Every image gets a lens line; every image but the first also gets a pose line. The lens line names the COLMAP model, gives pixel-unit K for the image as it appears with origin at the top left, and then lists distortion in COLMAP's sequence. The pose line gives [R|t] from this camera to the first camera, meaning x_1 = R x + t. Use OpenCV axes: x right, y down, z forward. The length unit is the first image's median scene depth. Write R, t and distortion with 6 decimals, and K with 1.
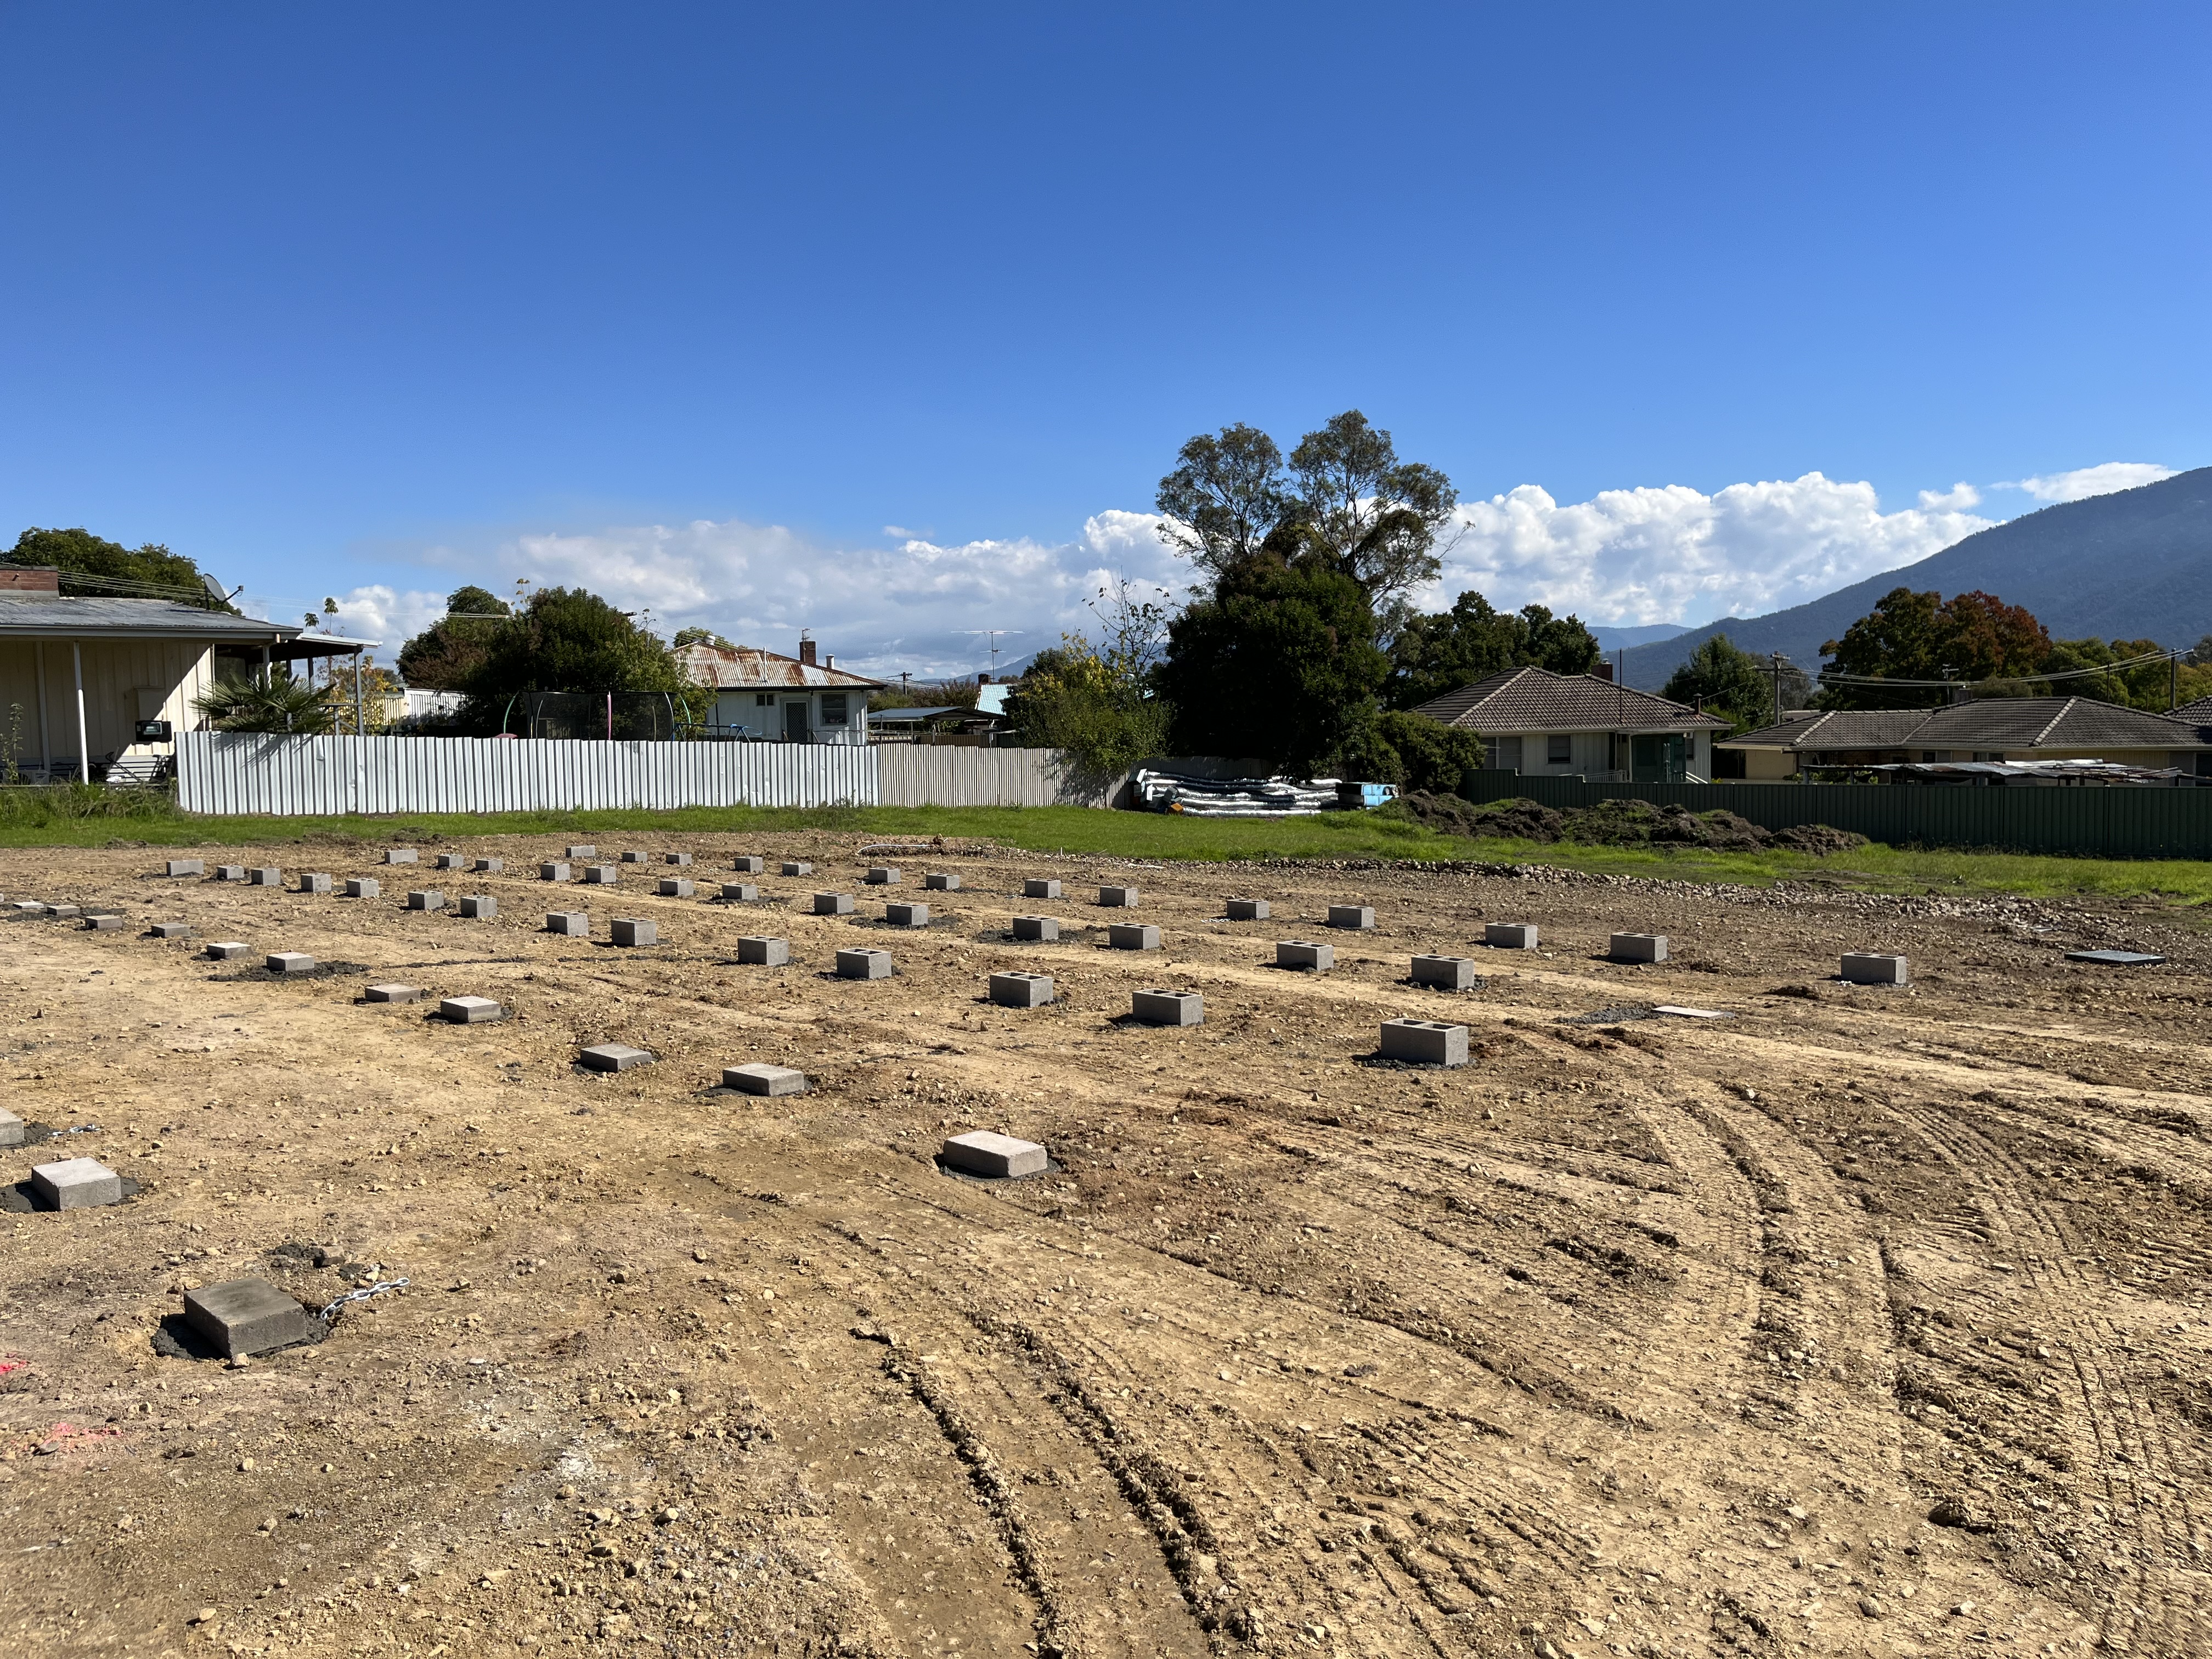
lens RADIAL K [[1662.2, 0, 1104.5], [0, 1662.2, 812.9], [0, 0, 1]] dist [0.059263, -0.073482]
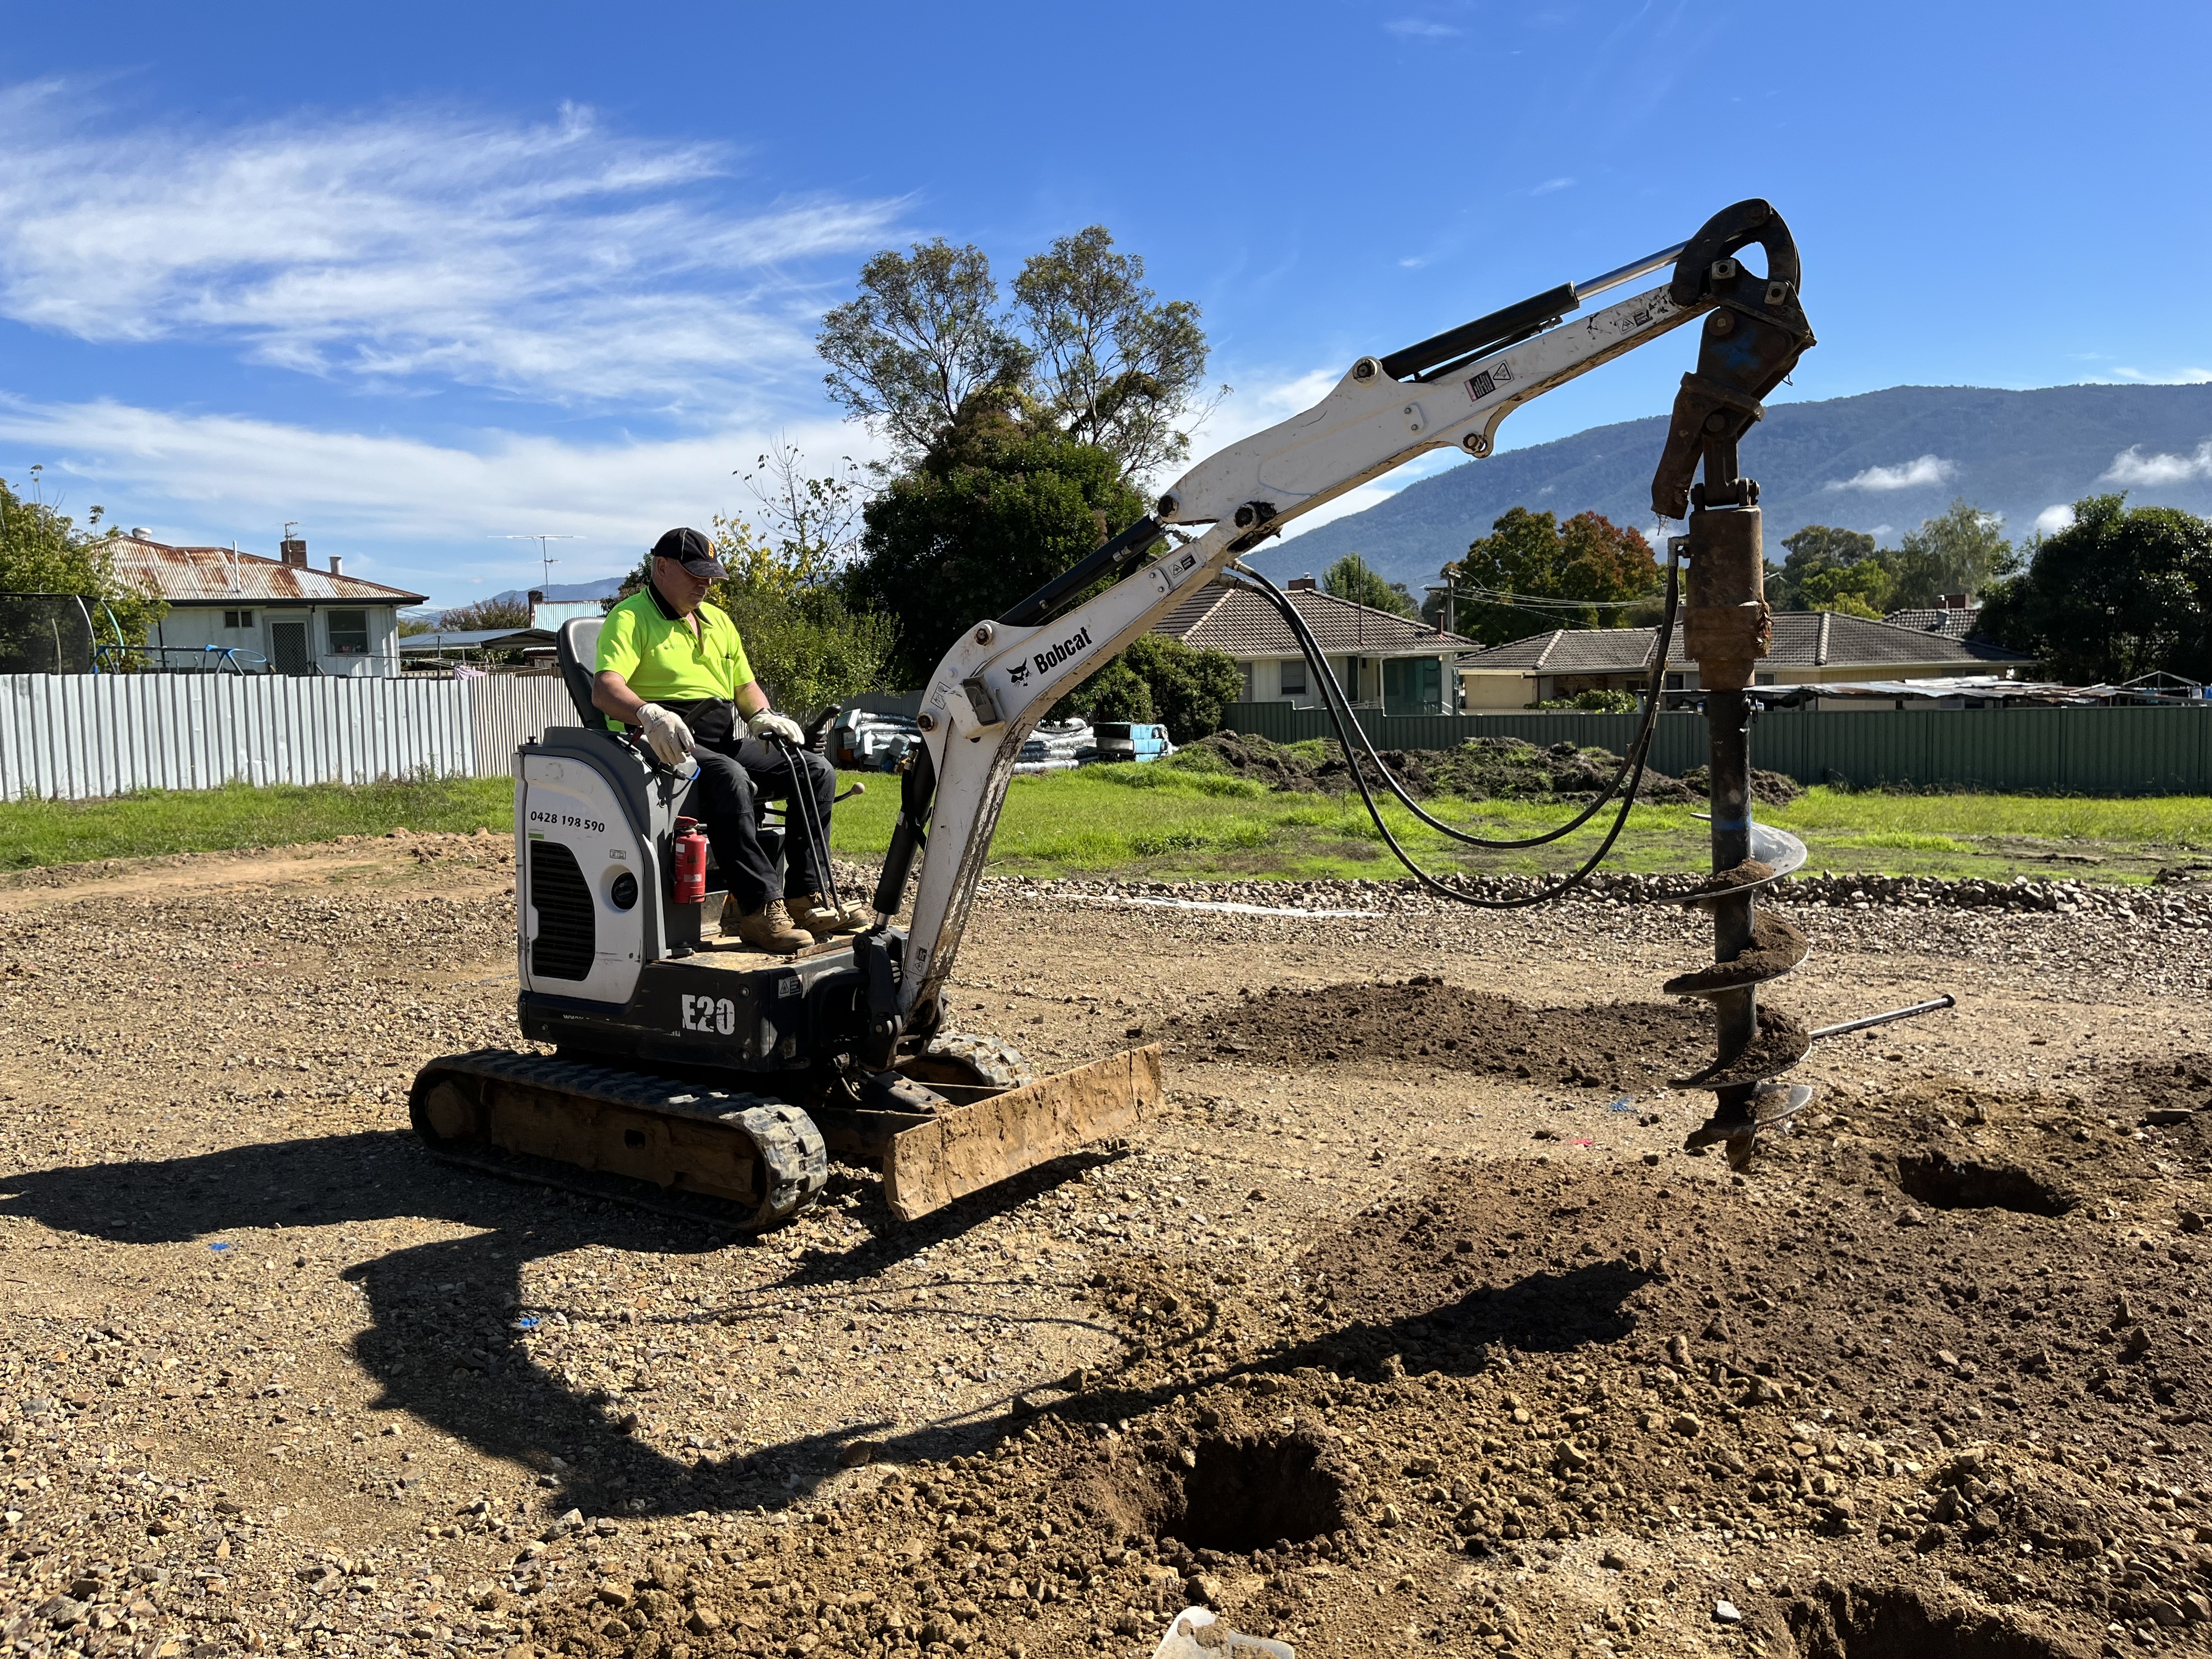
lens RADIAL K [[1726.7, 0, 1109.4], [0, 1726.7, 794.2], [0, 0, 1]] dist [0.060543, -0.094800]
pose [[0.960934, -0.032638, 0.274845, -0.068081], [0.026257, 0.999294, 0.026865, -0.006958], [-0.275528, -0.018599, 0.961113, 0.247241]]
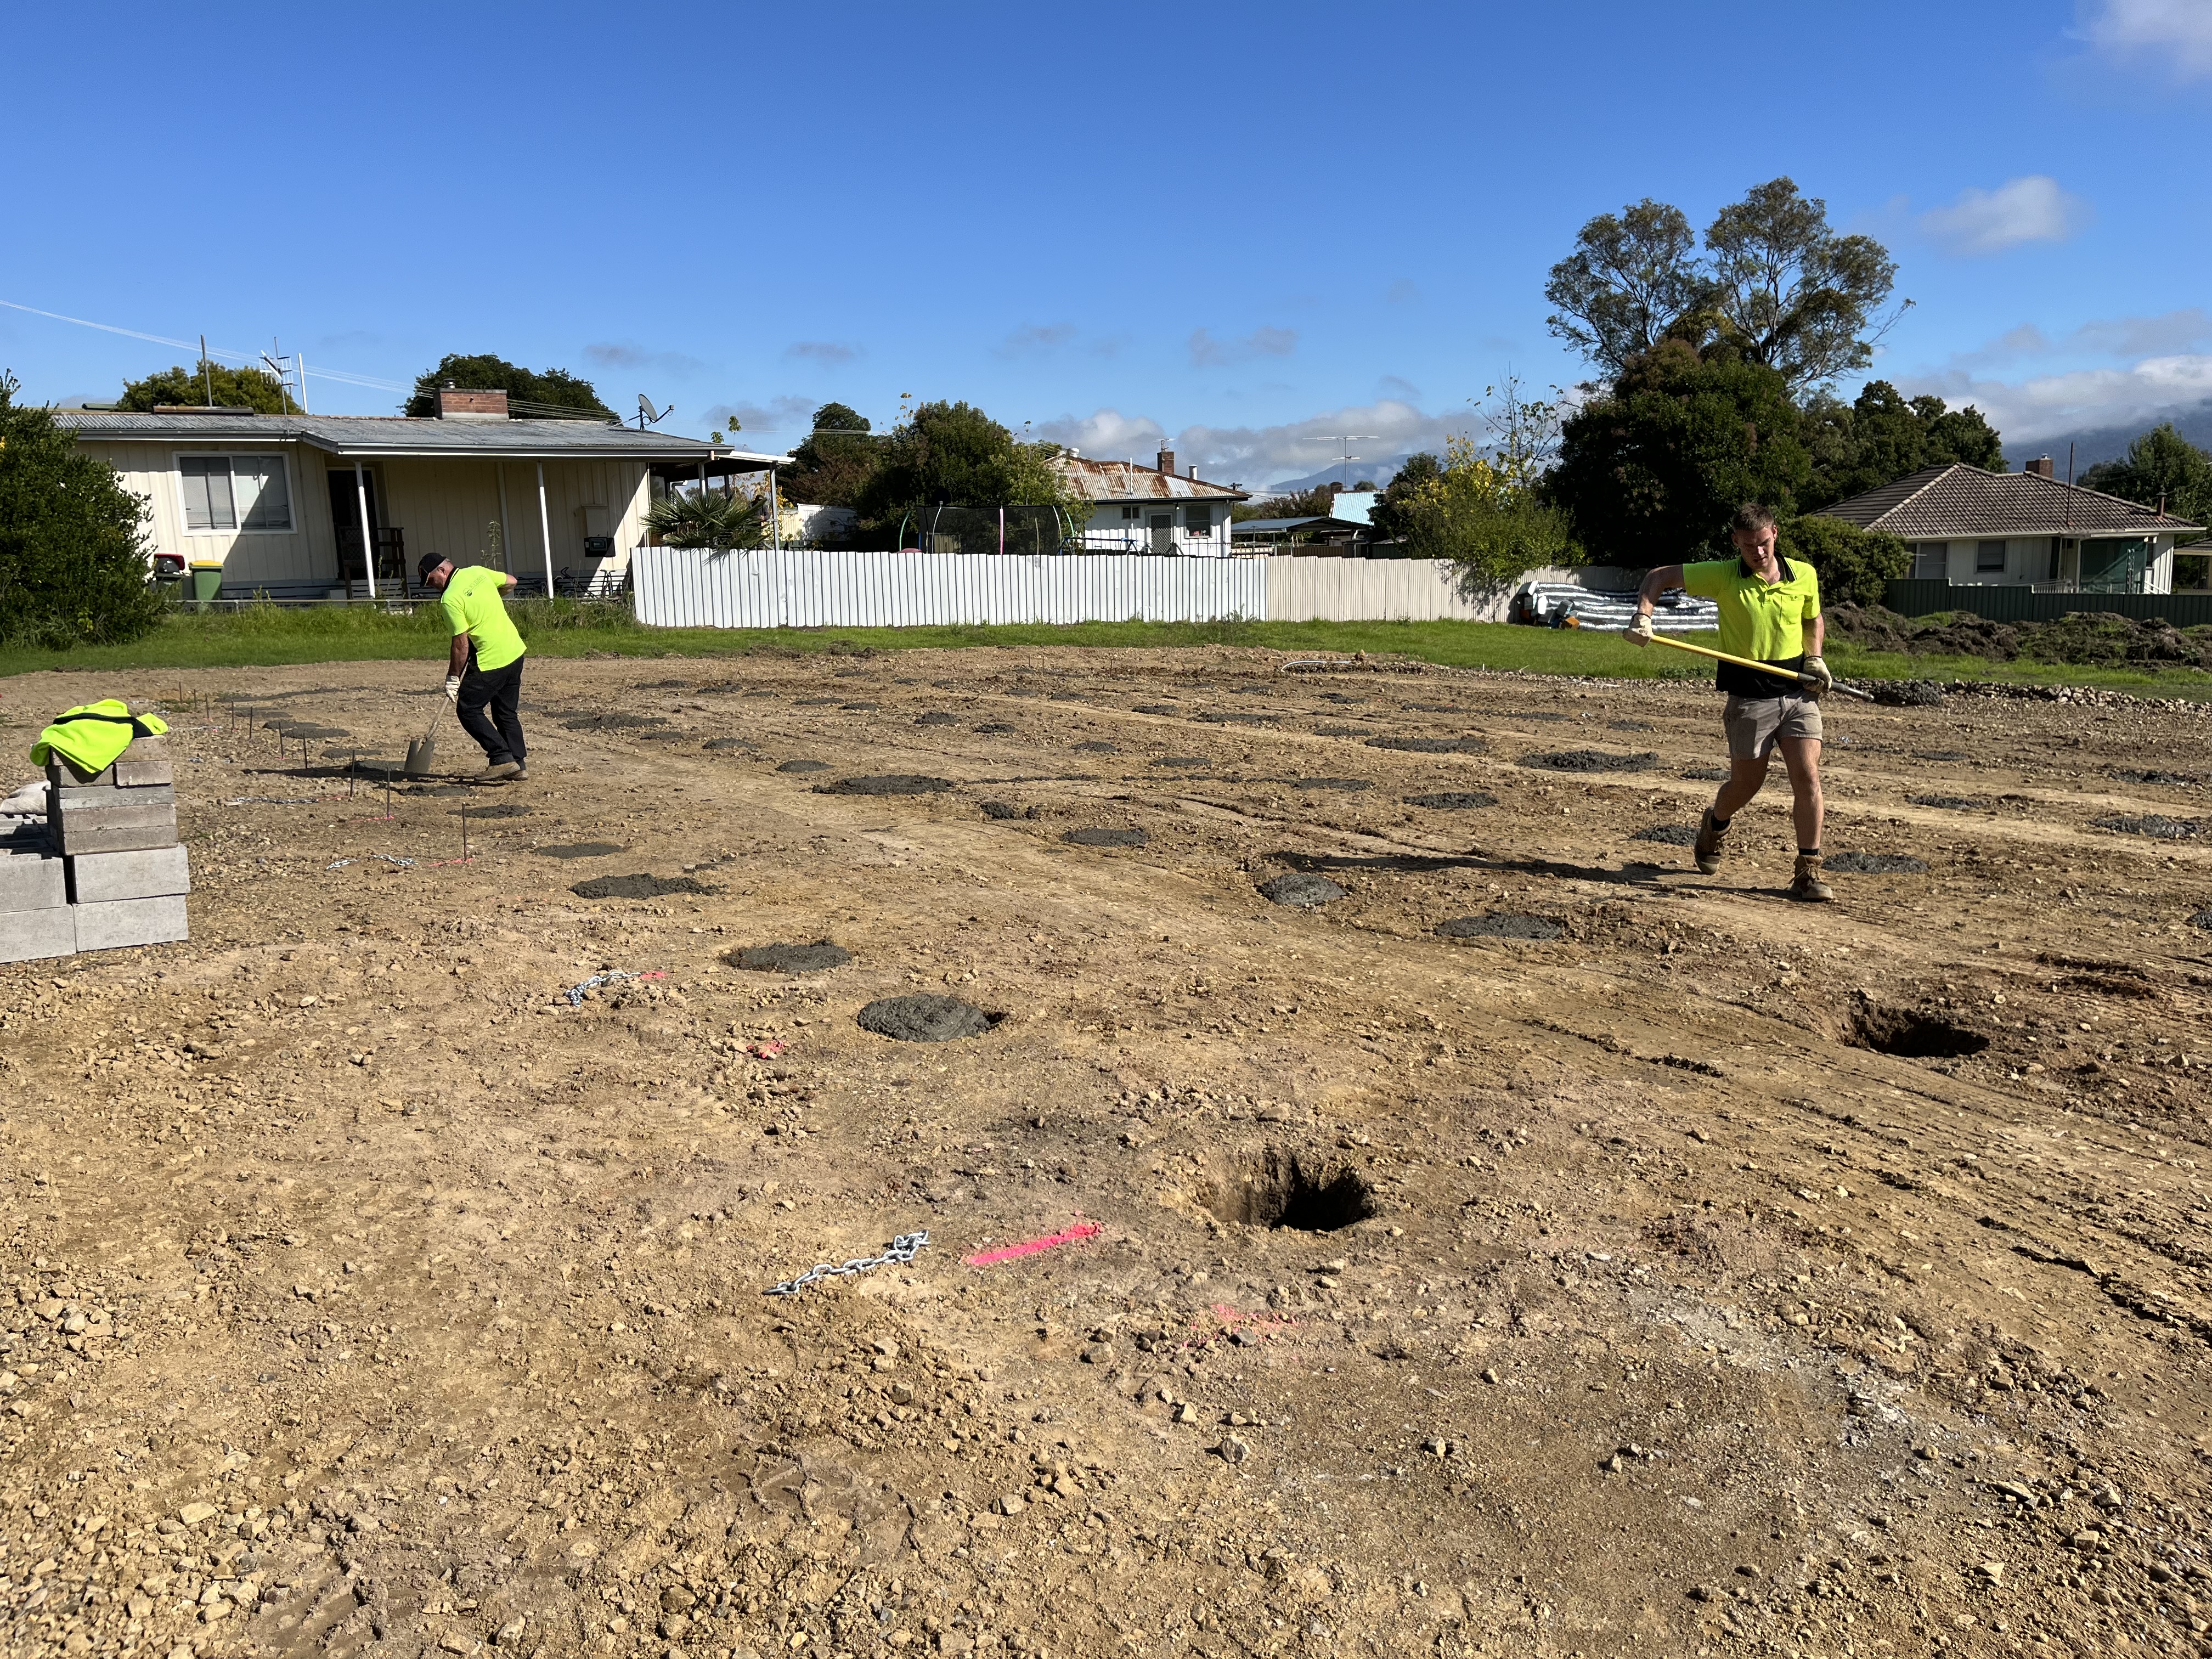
lens RADIAL K [[1662.2, 0, 1104.5], [0, 1662.2, 812.9], [0, 0, 1]] dist [0.059263, -0.073482]
pose [[0.982474, 0.022924, -0.184984, -0.035184], [-0.002188, 0.993759, 0.111528, -0.000459], [0.186386, -0.109169, 0.976393, 0.007446]]
